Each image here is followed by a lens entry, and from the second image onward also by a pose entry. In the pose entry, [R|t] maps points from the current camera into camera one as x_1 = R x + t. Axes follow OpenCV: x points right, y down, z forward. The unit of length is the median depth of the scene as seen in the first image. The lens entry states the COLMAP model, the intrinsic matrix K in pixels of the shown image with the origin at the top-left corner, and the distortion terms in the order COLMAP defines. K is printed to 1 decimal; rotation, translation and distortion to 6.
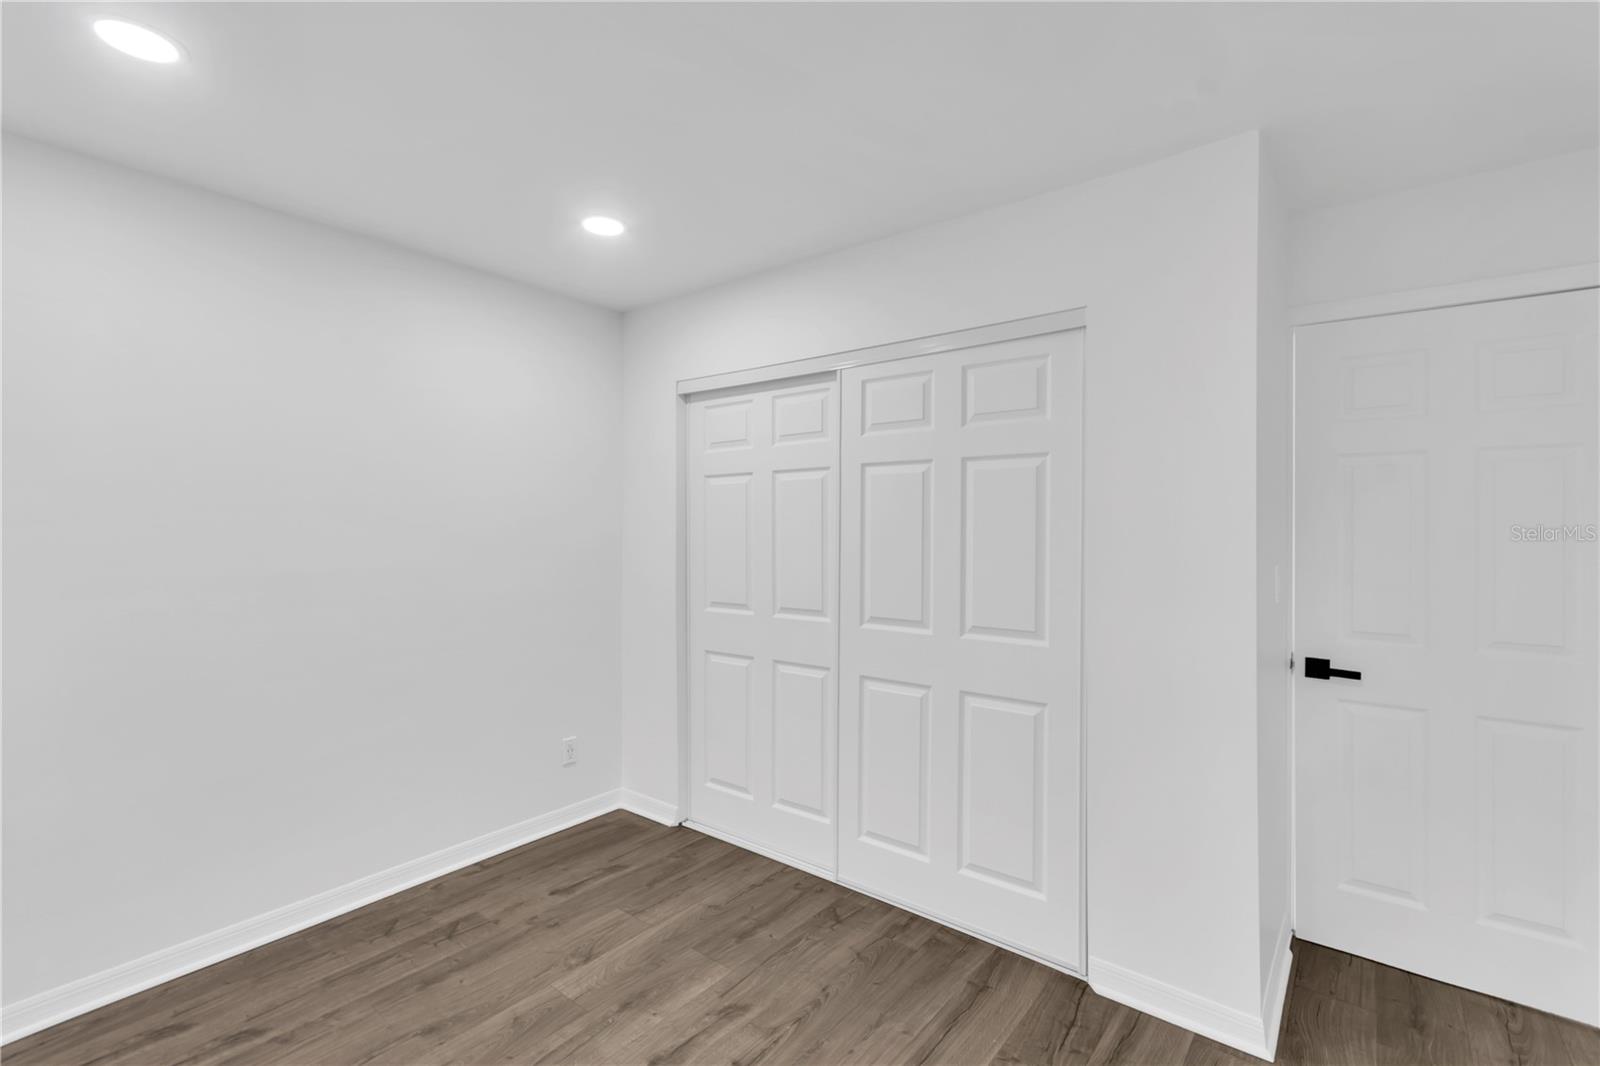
lens RADIAL K [[715.9, 0, 796.6], [0, 715.9, 527.1], [0, 0, 1]] dist [0.002288, 0.000497]
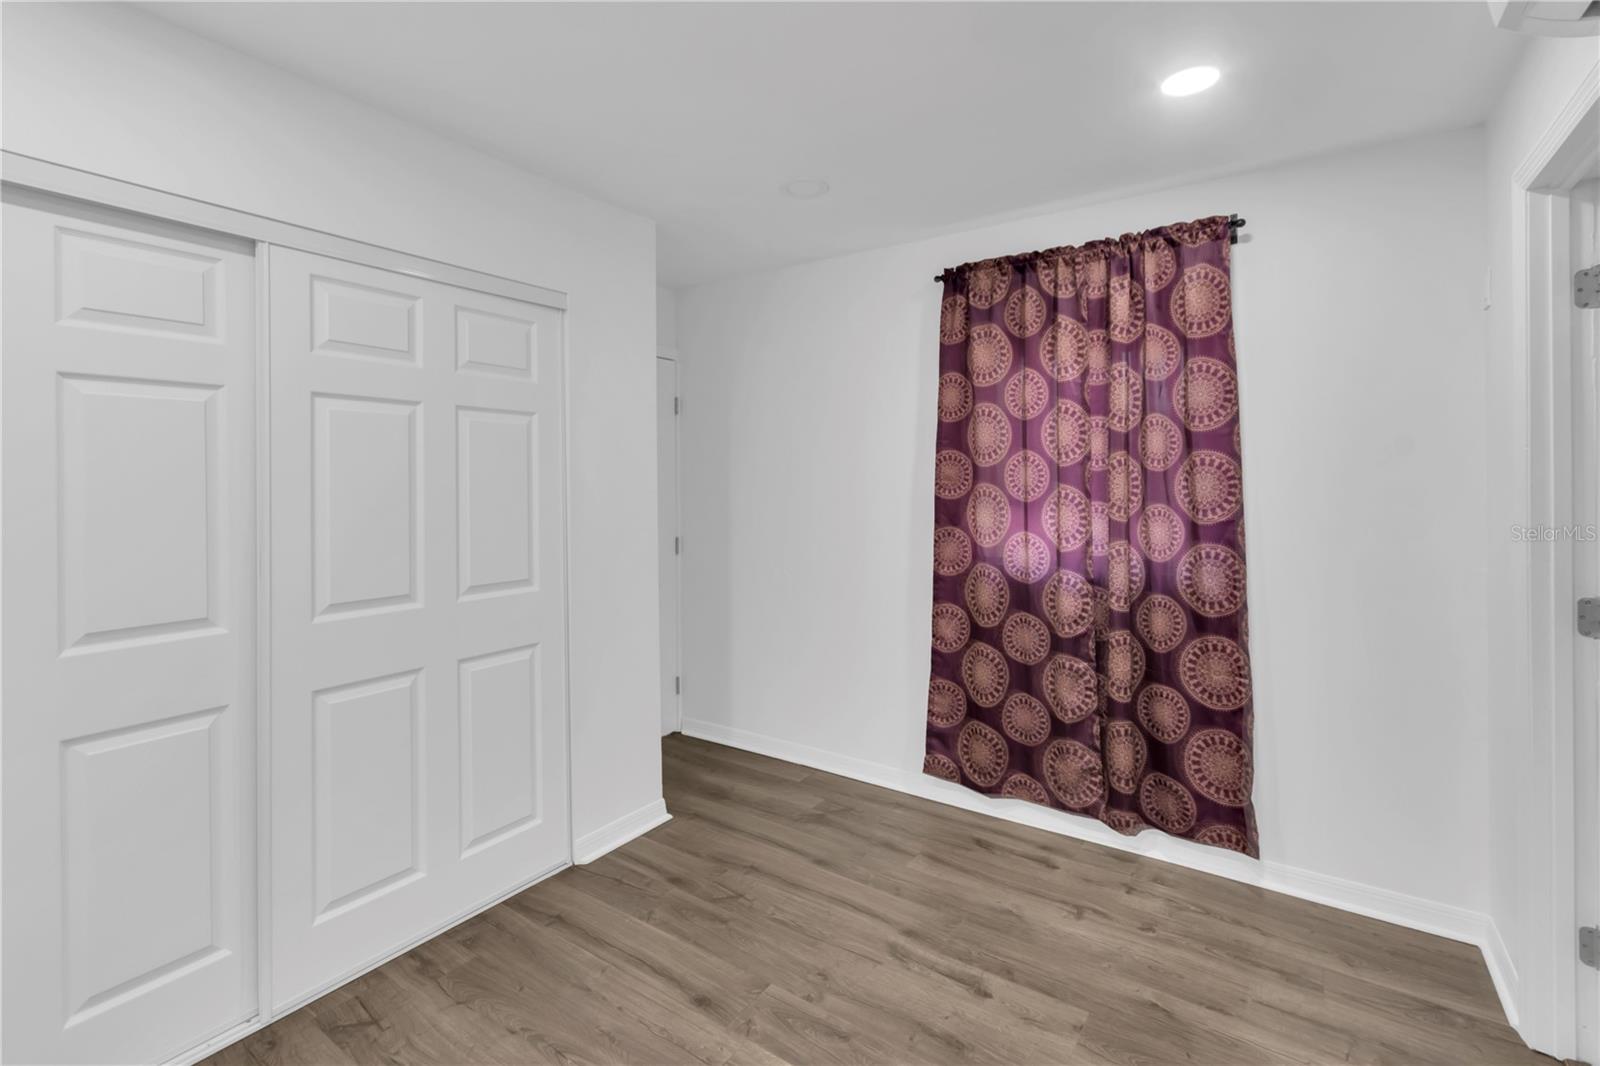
lens RADIAL K [[714.9, 0, 801.2], [0, 714.9, 483.0], [0, 0, 1]] dist [-0.000445, -0.000576]
pose [[-0.072255, 0.002971, 0.997382, -0.703792], [0.010844, 0.999939, -0.002193, 0.009349], [-0.997327, 0.010657, -0.072283, 0.618210]]
